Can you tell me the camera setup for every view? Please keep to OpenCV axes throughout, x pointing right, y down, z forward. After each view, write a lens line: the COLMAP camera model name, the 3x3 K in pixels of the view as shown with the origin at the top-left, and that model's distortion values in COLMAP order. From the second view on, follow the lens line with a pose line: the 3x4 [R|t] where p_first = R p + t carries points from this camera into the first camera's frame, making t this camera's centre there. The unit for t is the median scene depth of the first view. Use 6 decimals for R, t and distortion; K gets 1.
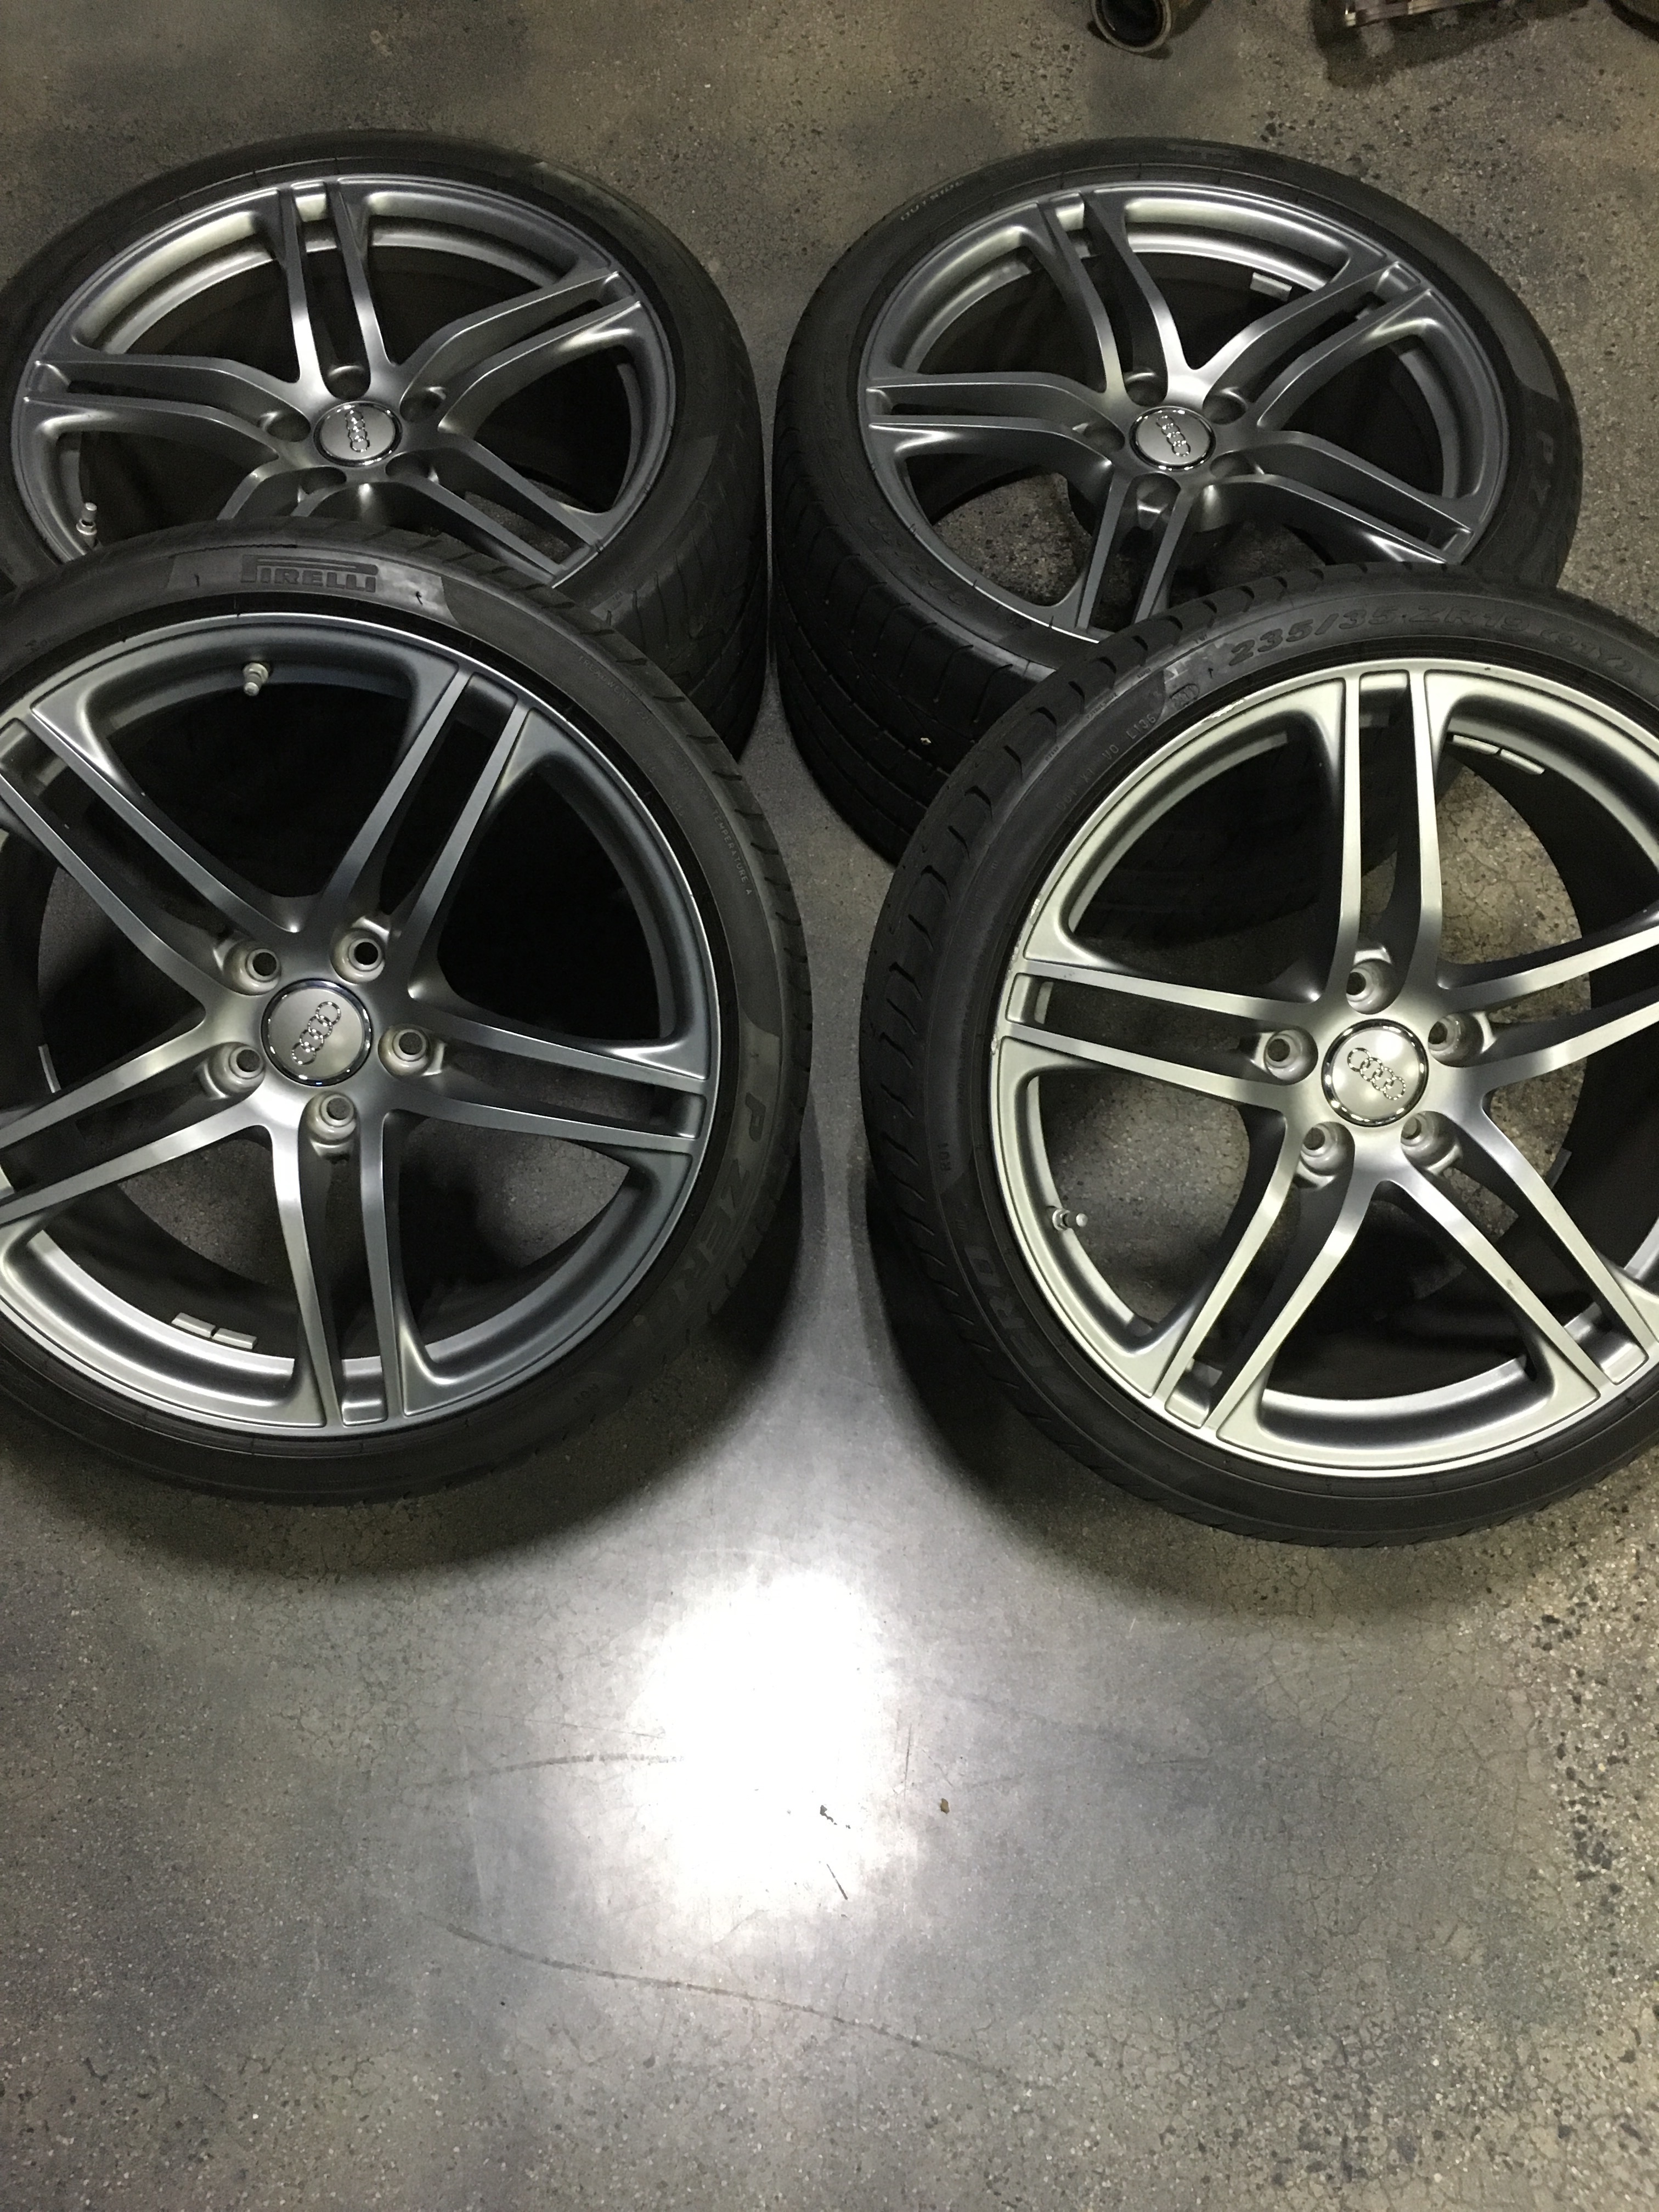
lens RADIAL K [[2038.6, 0, 829.5], [0, 2038.6, 1106.0], [0, 0, 1]] dist [0.056957, -0.104338]
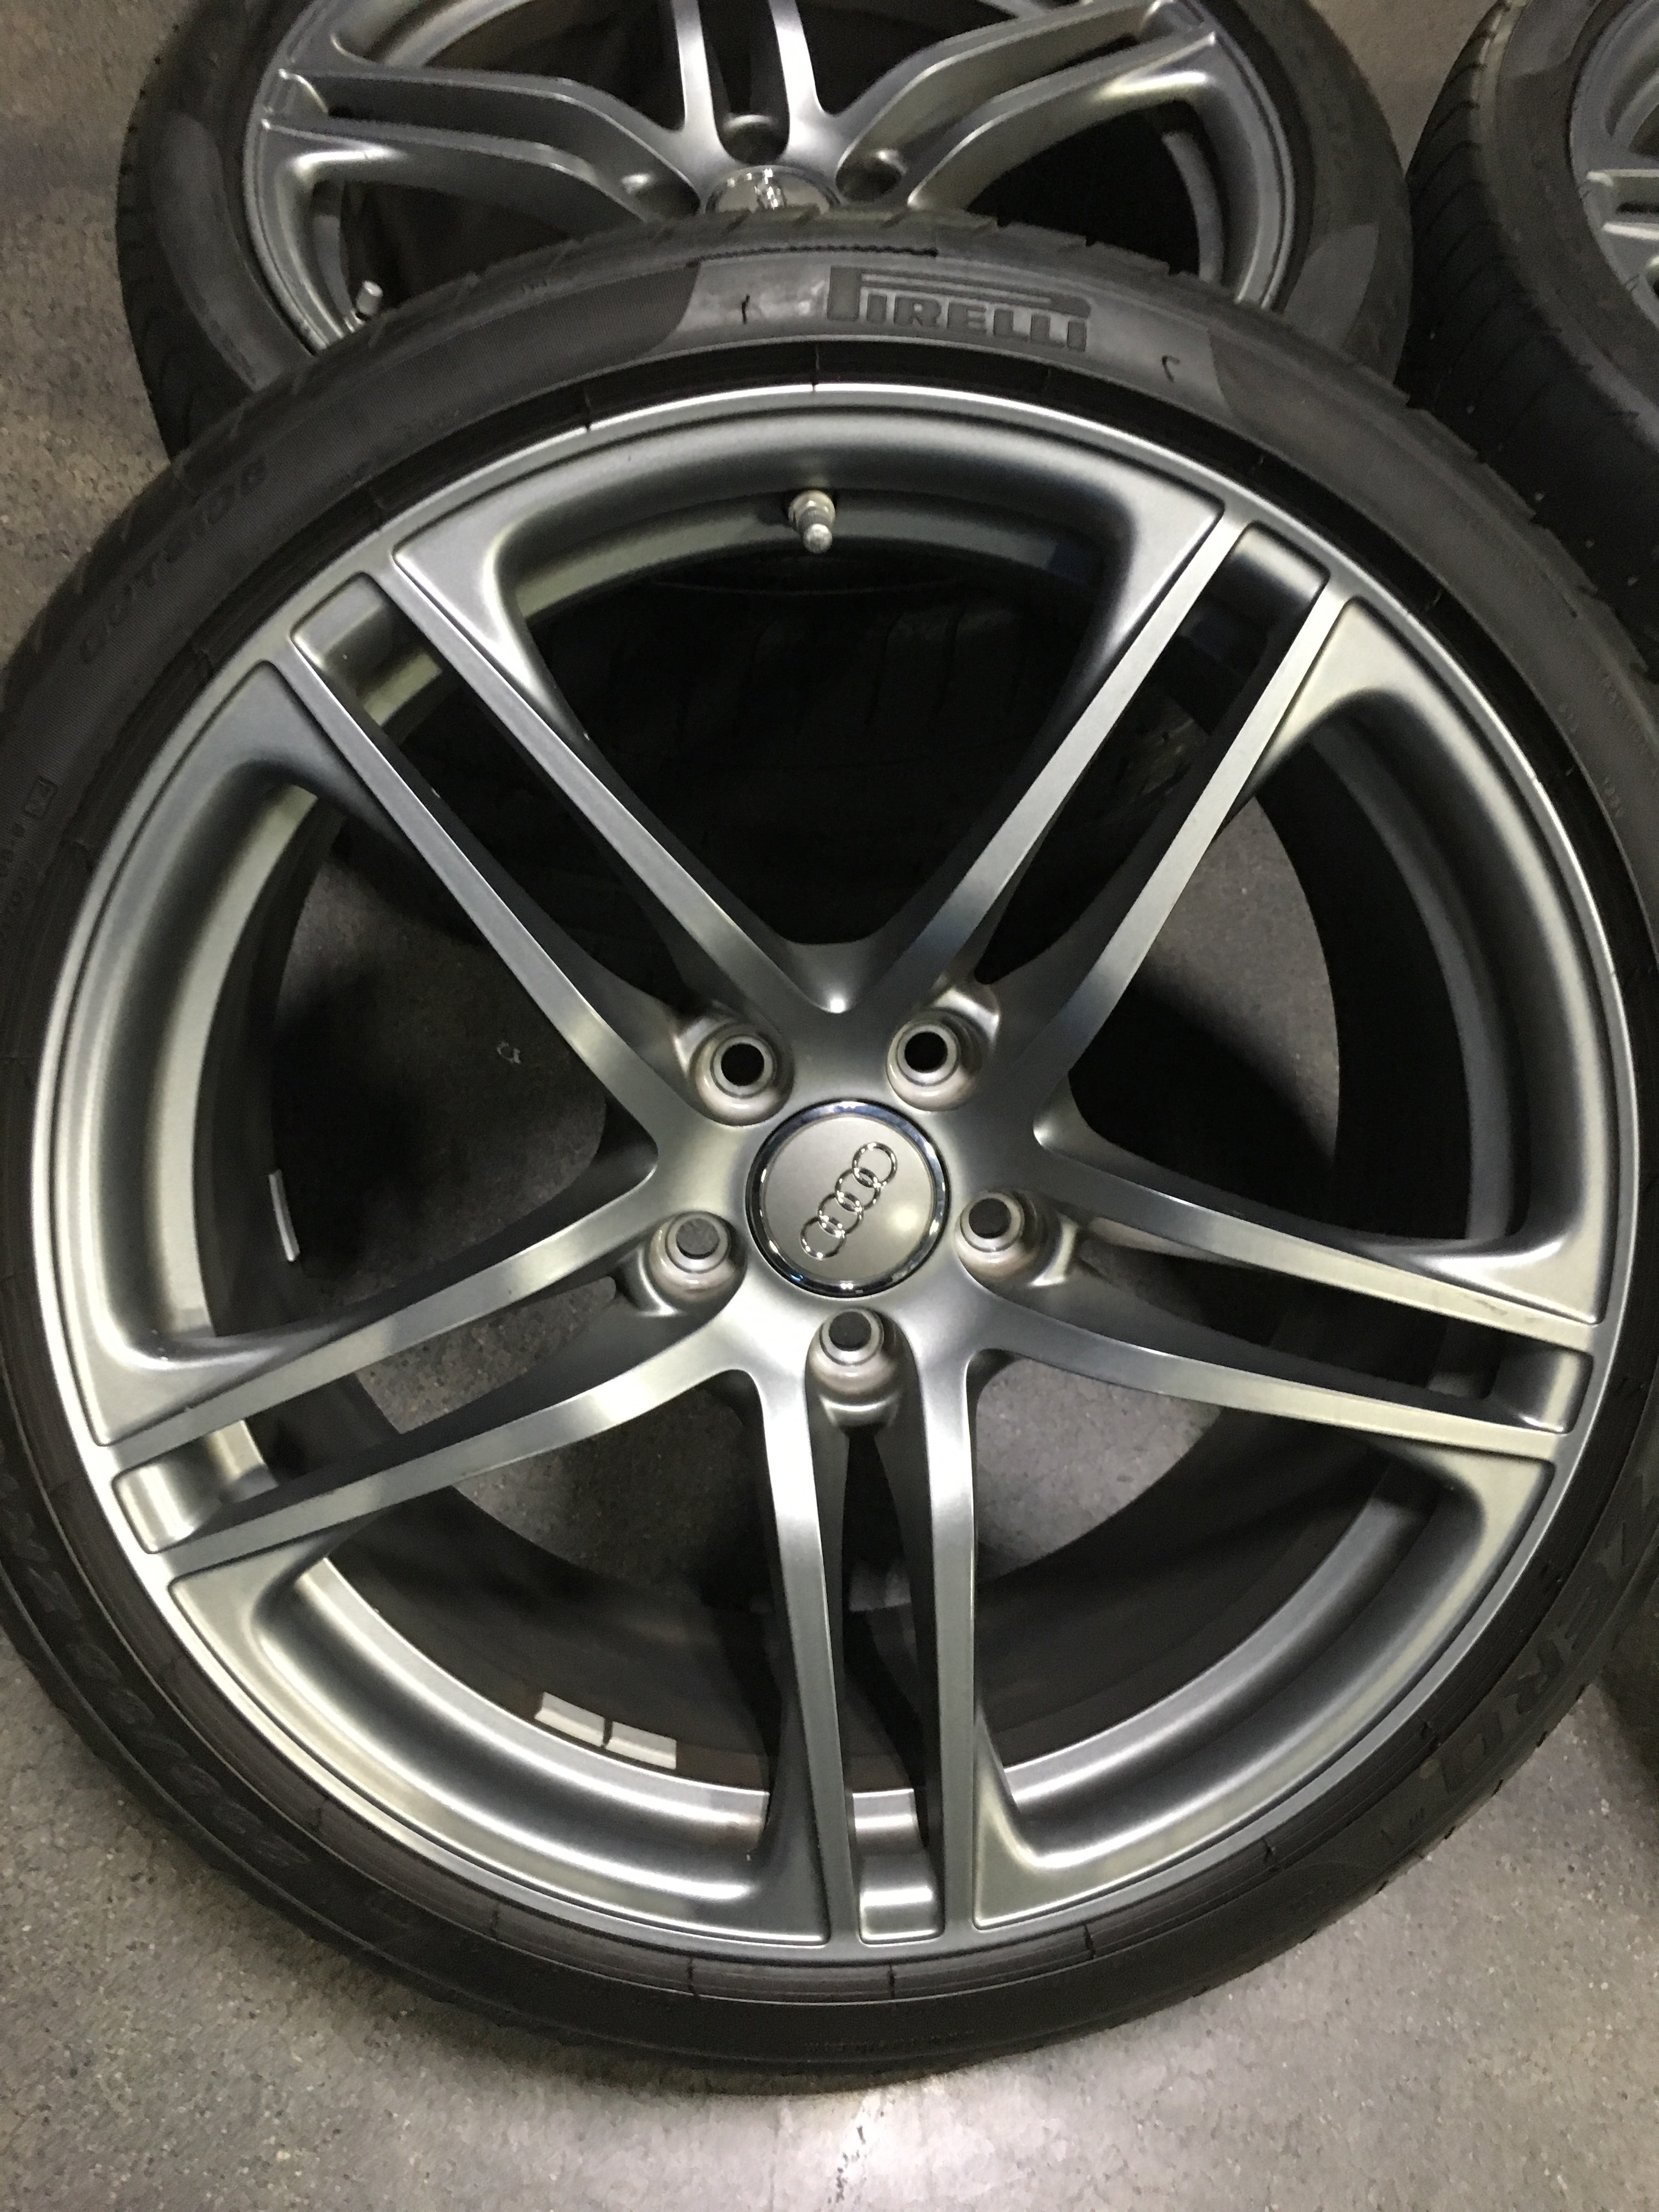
lens RADIAL K [[2038.6, 0, 829.5], [0, 2038.6, 1106.0], [0, 0, 1]] dist [0.056957, -0.104338]
pose [[0.998991, 0.043375, 0.011645, -0.262116], [-0.043121, 0.998843, -0.021311, -0.048404], [-0.012556, 0.020787, 0.999705, 0.464566]]
